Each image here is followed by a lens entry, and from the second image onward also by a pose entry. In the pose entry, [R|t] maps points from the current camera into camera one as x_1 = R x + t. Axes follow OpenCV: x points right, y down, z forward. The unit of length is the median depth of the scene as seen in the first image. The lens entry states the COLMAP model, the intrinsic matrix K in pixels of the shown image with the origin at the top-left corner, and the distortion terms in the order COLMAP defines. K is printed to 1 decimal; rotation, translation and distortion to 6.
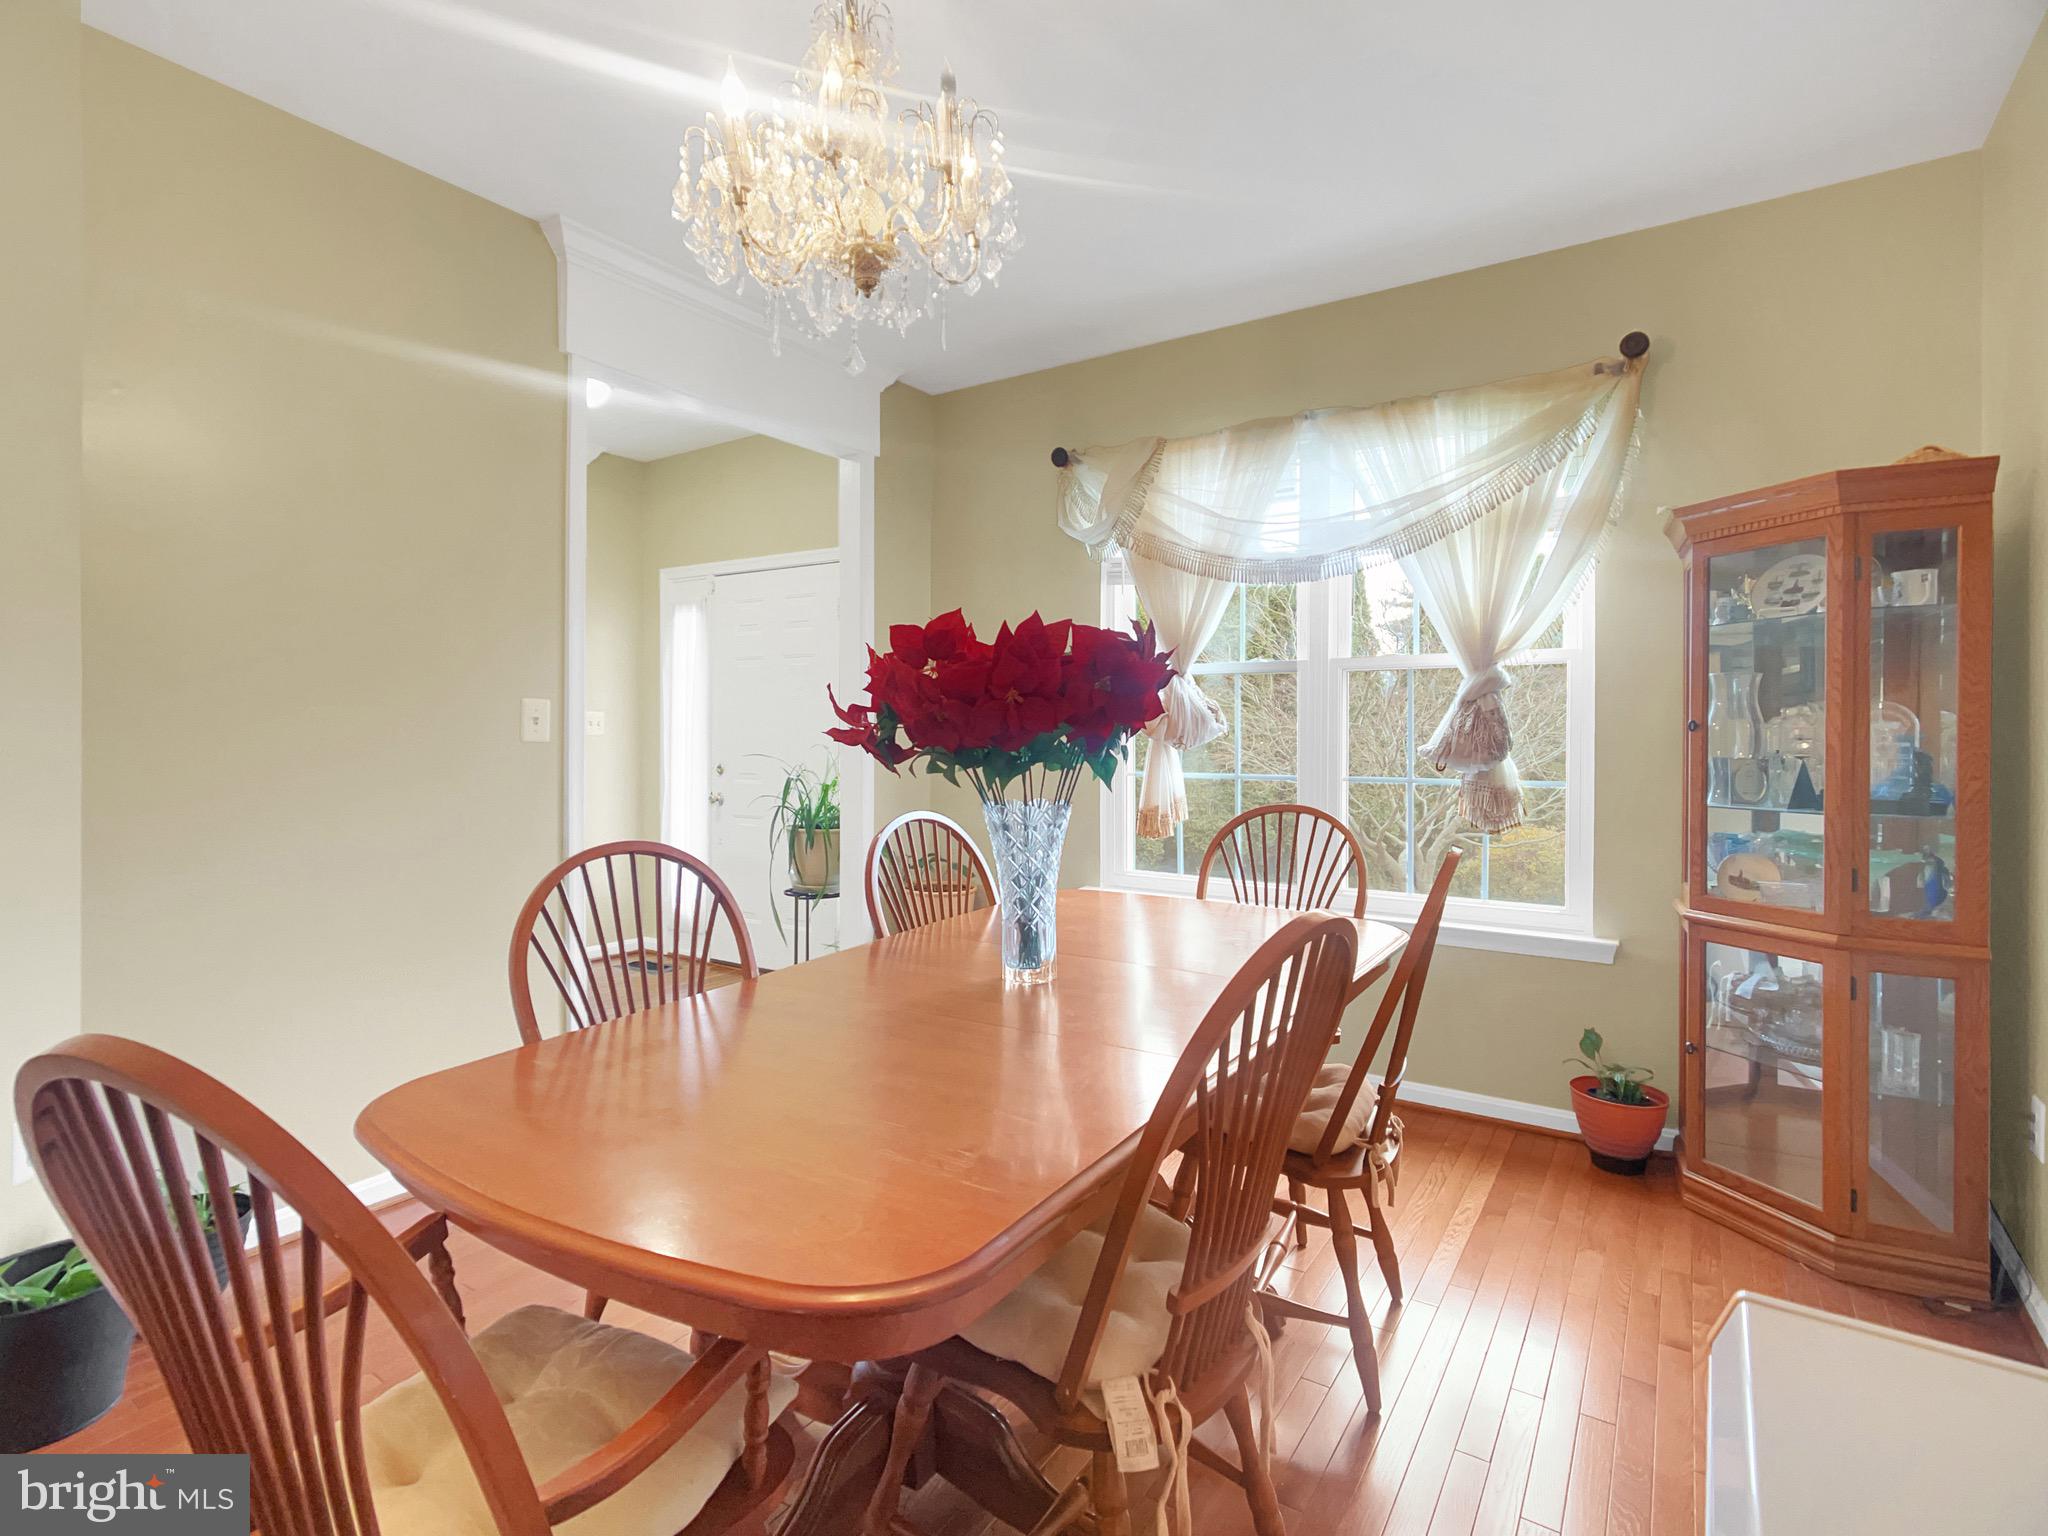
lens RADIAL K [[1040.8, 0, 1023.2], [0, 1040.8, 752.0], [0, 0, 1]] dist [0.001845, -0.000585]
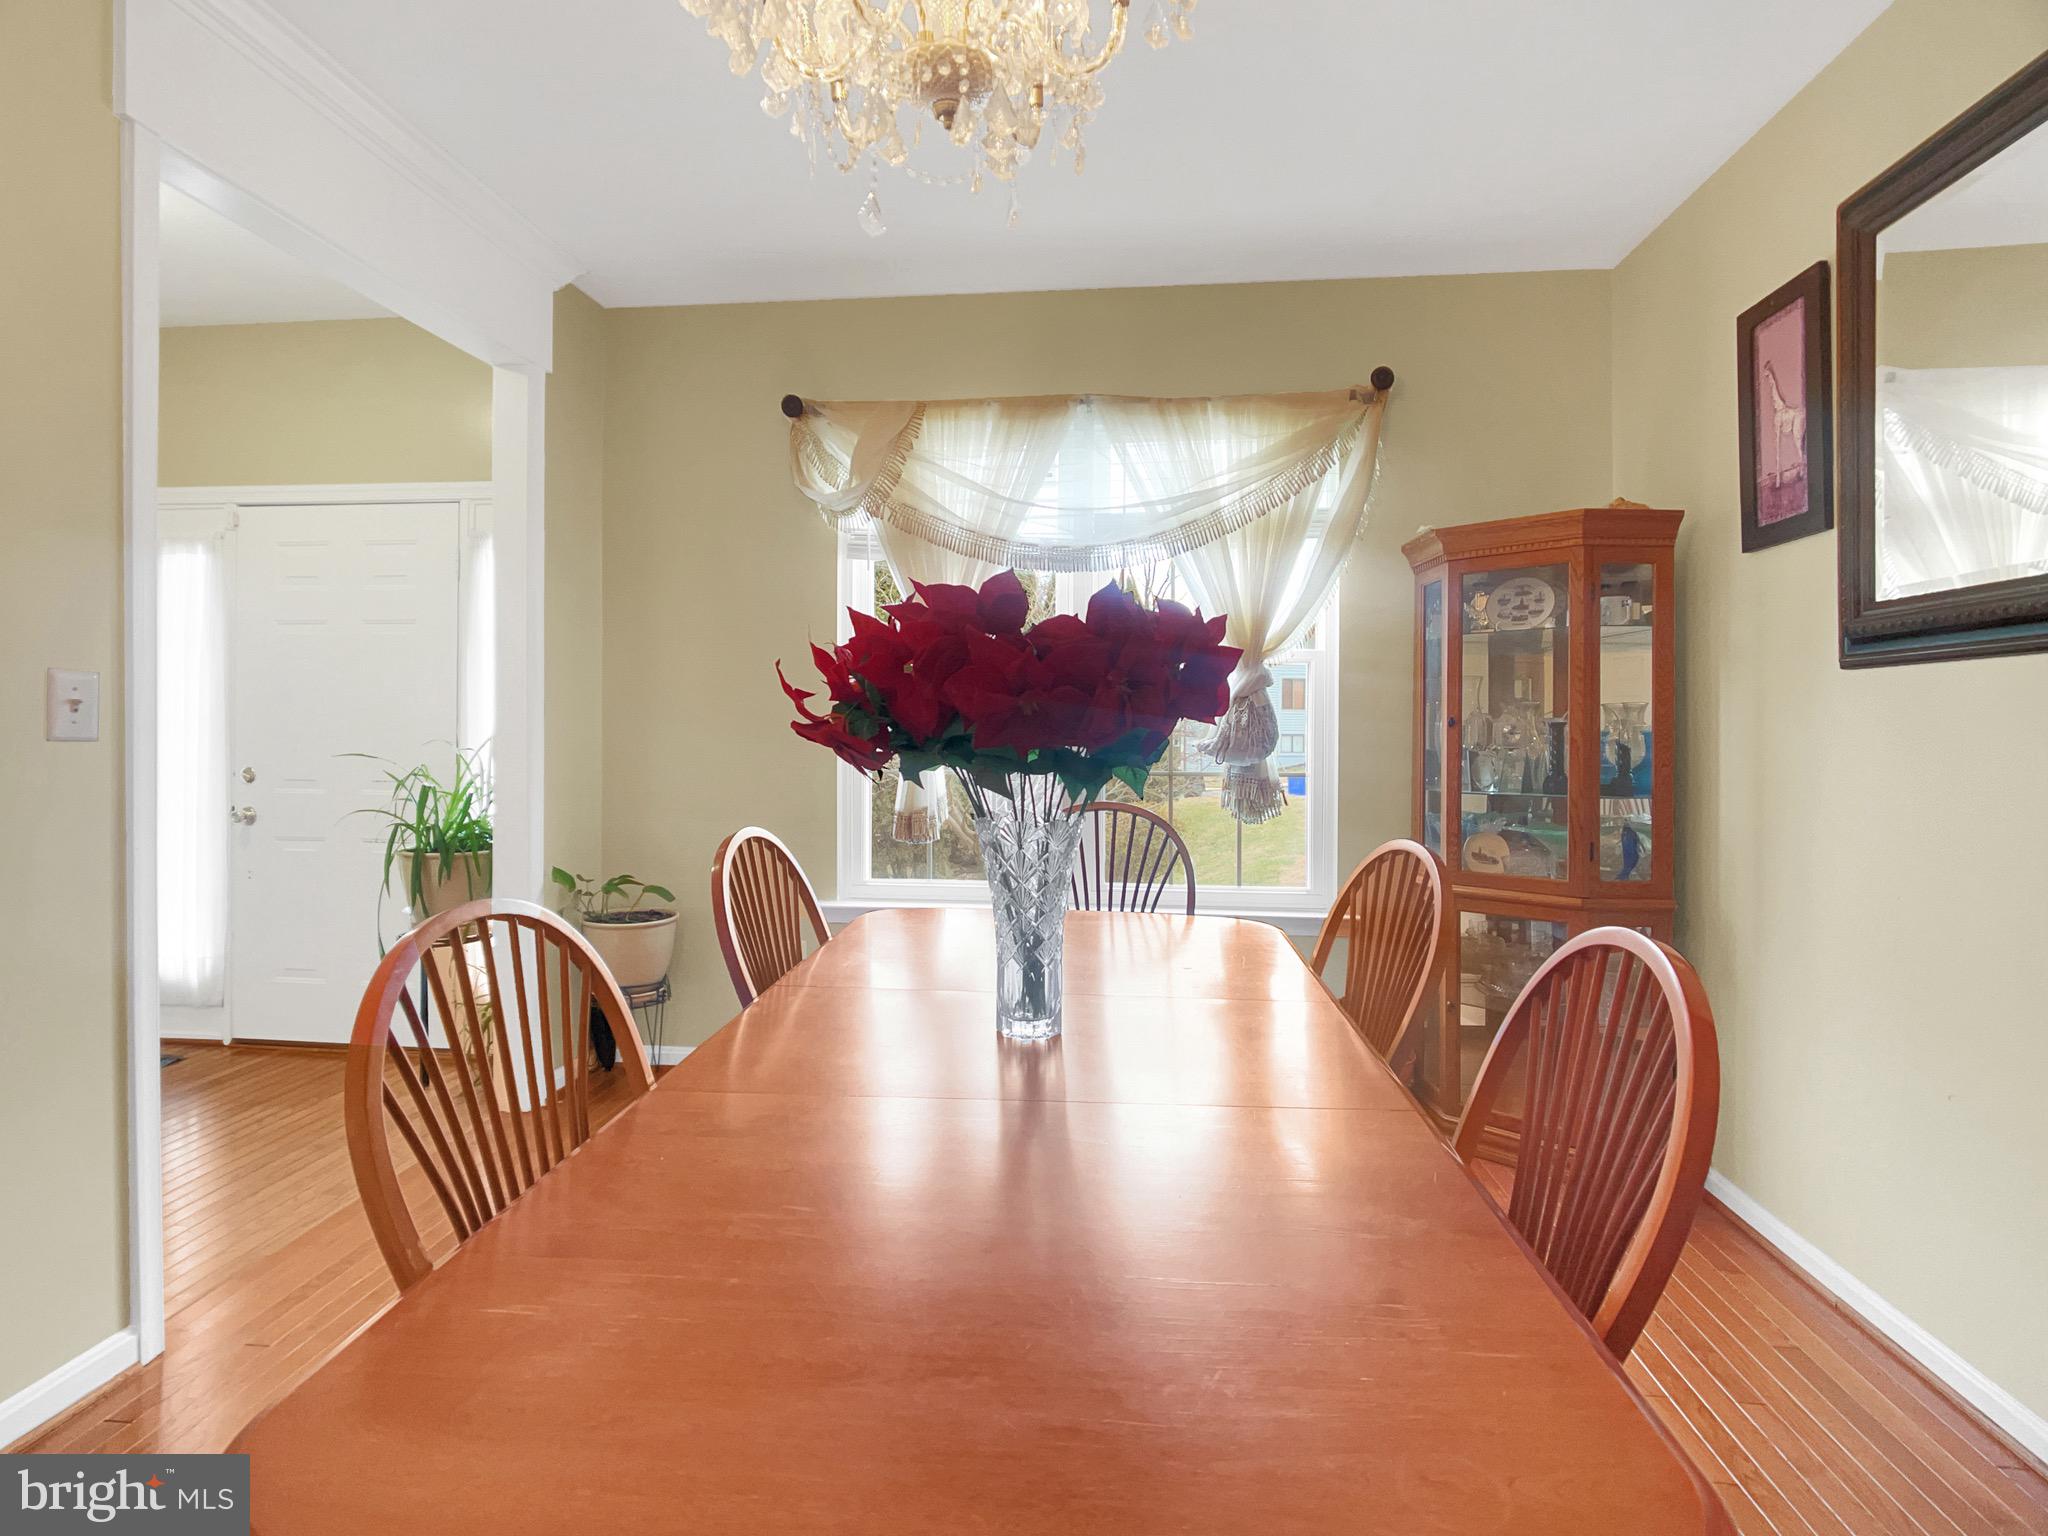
lens RADIAL K [[1040.8, 0, 1028.4], [0, 1040.8, 749.1], [0, 0, 1]] dist [0.001845, -0.000585]
pose [[0.882190, -0.003329, 0.470883, -0.244162], [0.003928, 0.999992, -0.000291, 0.002497], [-0.470878, 0.002107, 0.882196, 0.176779]]
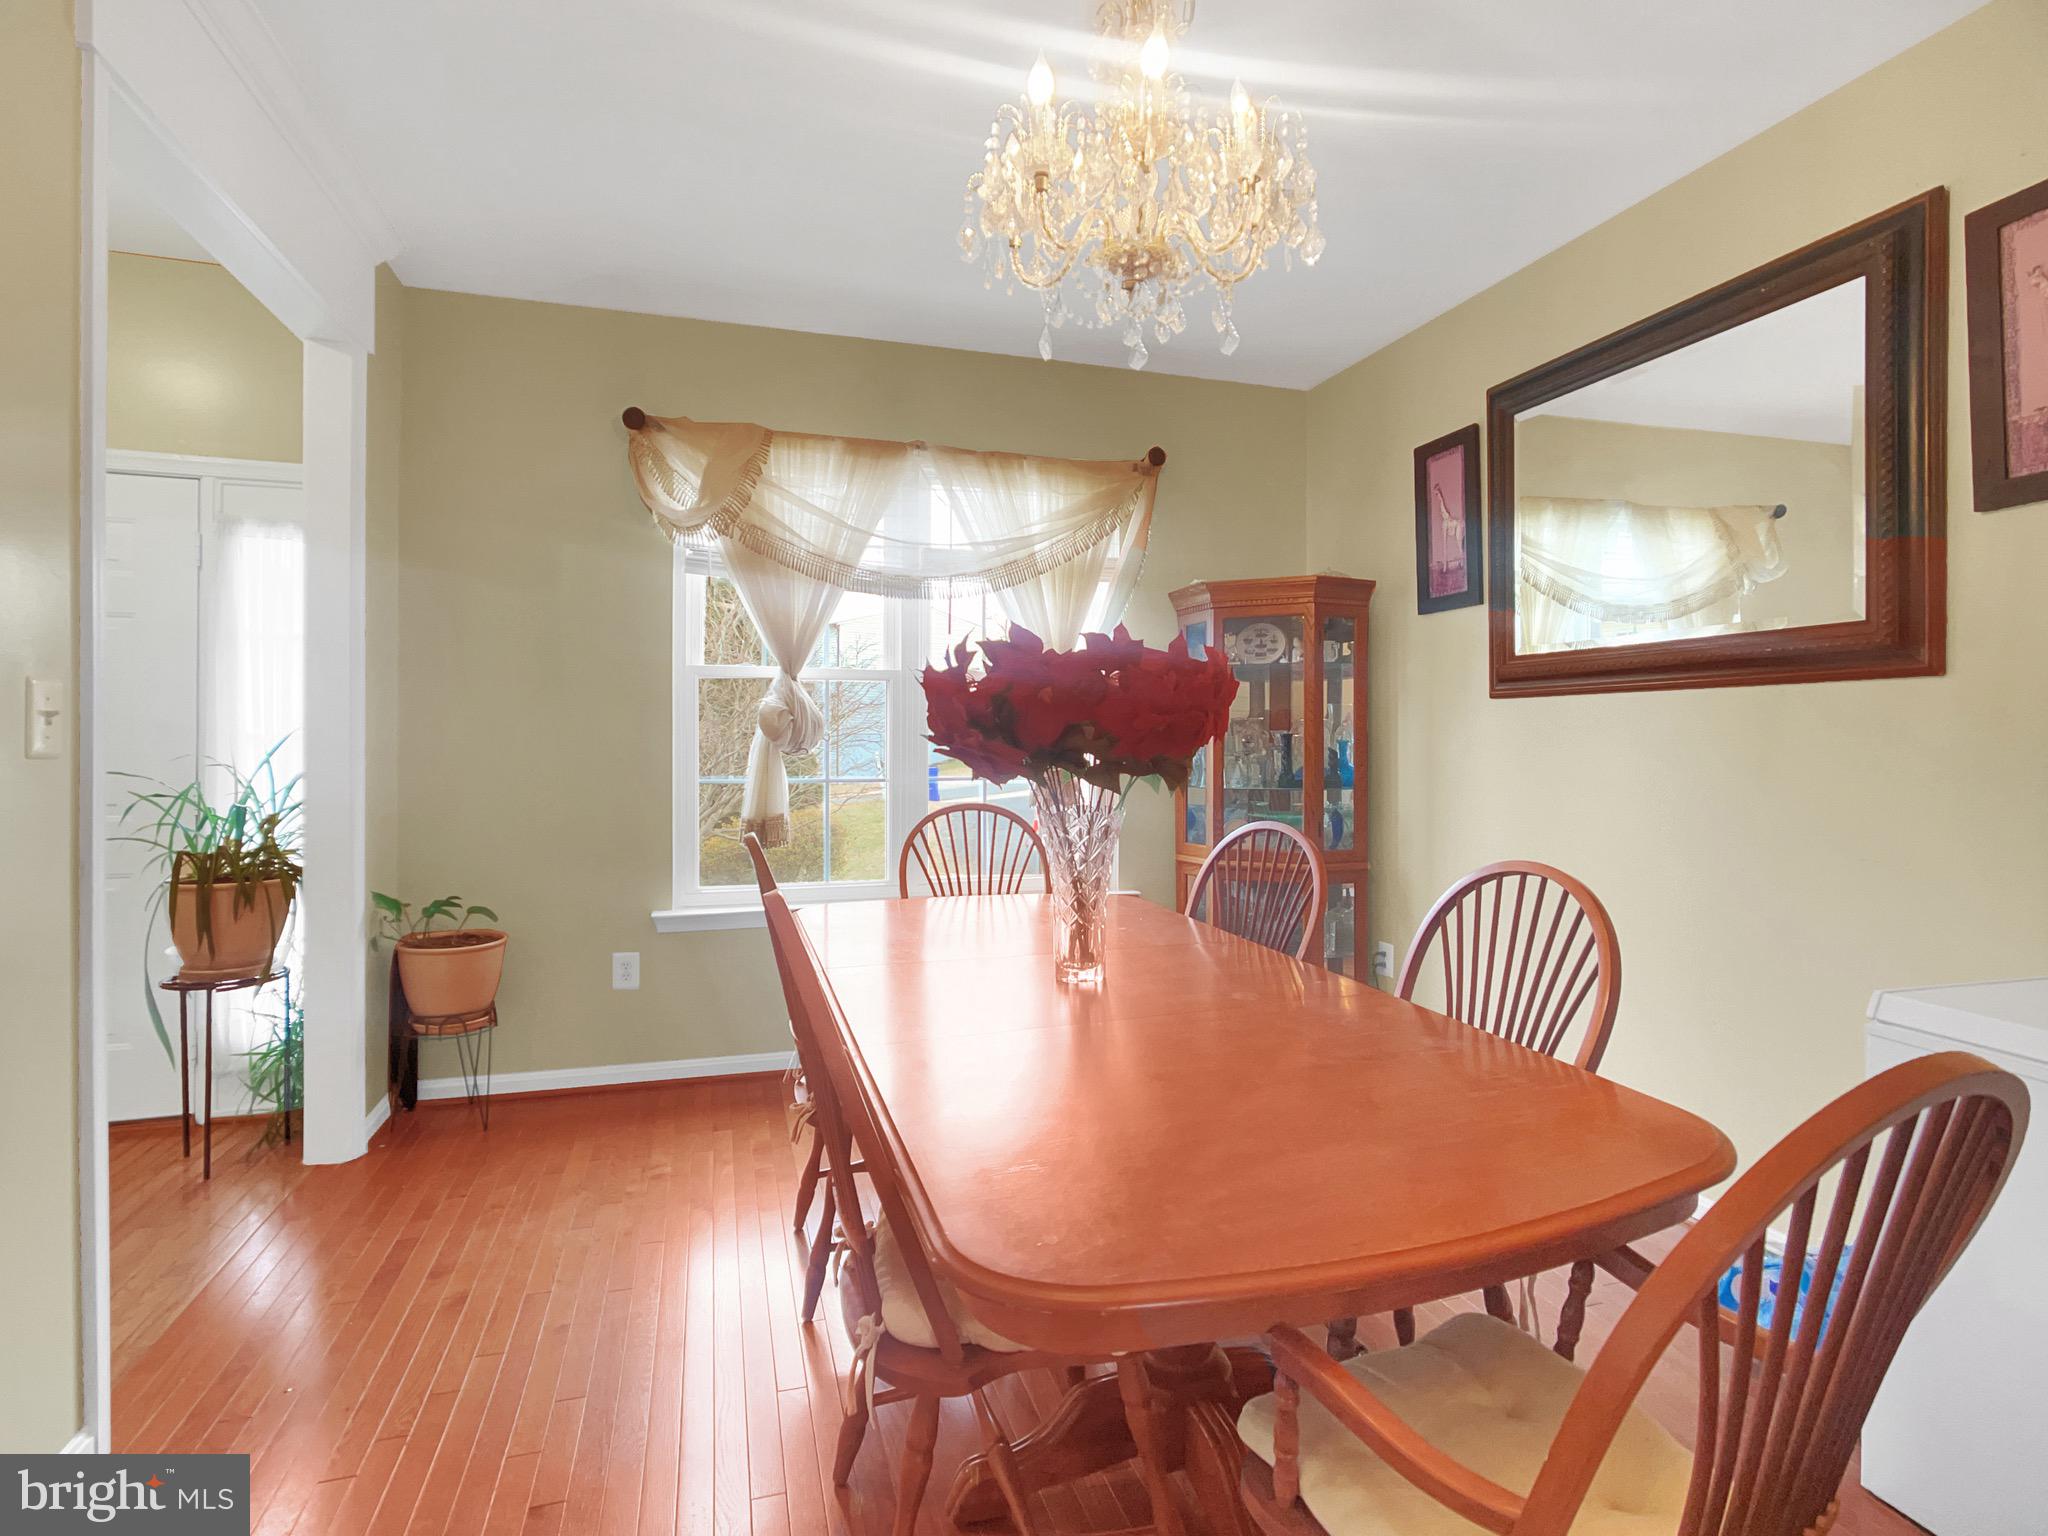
lens RADIAL K [[1040.8, 0, 1021.9], [0, 1040.8, 762.1], [0, 0, 1]] dist [0.001845, -0.000585]
pose [[0.620261, -0.013955, 0.784272, -0.547074], [0.013963, 0.999880, 0.006749, 0.000968], [-0.784272, 0.006764, 0.620381, 0.256931]]
